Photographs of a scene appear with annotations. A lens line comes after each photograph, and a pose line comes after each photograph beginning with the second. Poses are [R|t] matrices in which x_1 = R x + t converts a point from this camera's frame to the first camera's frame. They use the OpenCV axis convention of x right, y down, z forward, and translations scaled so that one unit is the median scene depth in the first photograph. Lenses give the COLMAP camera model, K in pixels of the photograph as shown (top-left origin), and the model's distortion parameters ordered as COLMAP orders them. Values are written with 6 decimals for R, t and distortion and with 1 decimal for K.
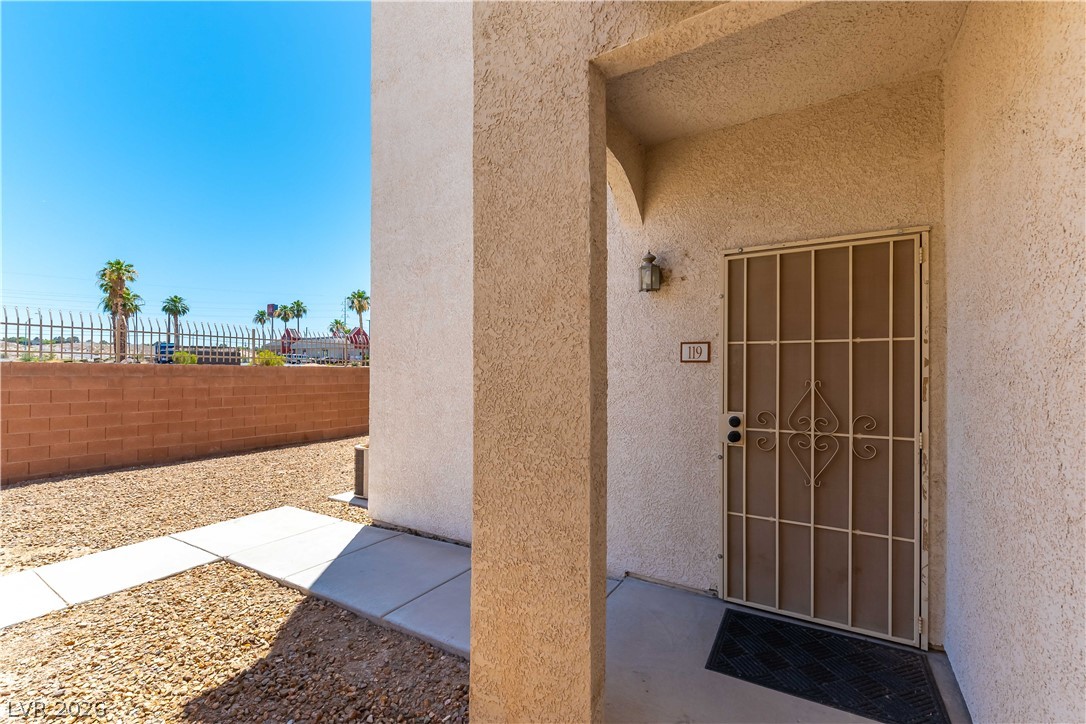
lens RADIAL K [[471.7, 0, 548.6], [0, 471.7, 360.9], [0, 0, 1]] dist [-0.000548, -0.000184]
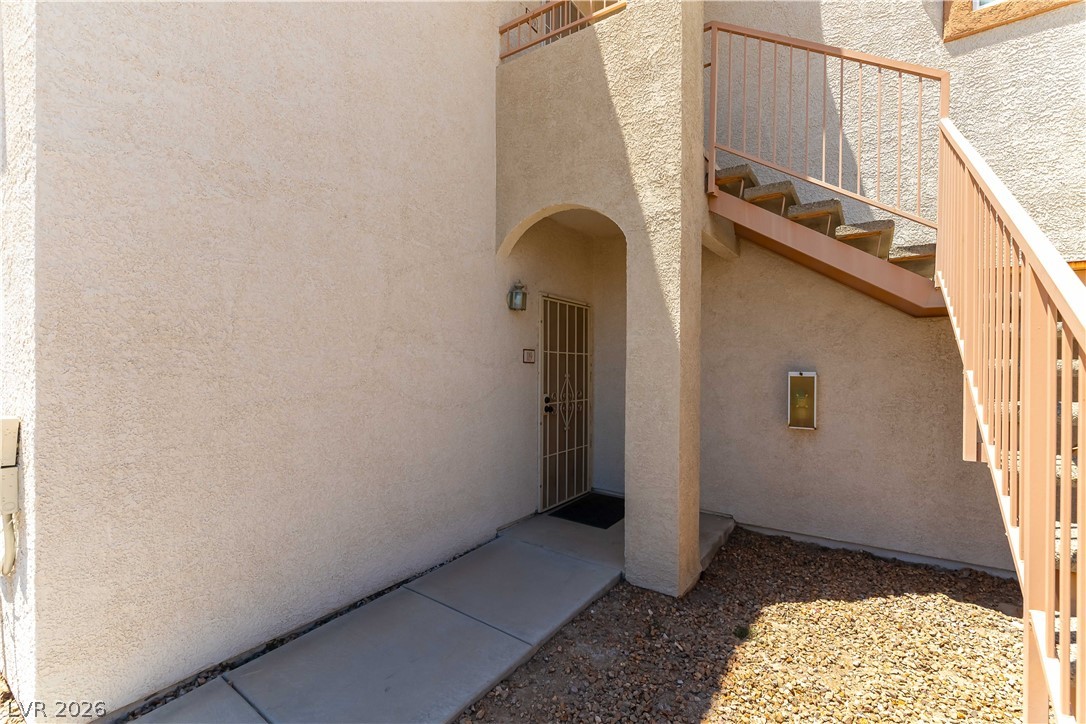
lens RADIAL K [[456.5, 0, 541.7], [0, 456.5, 367.4], [0, 0, 1]] dist [0.000292, 0.000022]
pose [[0.076637, 0.003547, 0.997053, -1.152866], [-0.019218, 0.999813, -0.002080, 0.019668], [-0.996874, -0.019002, 0.076691, 0.881767]]
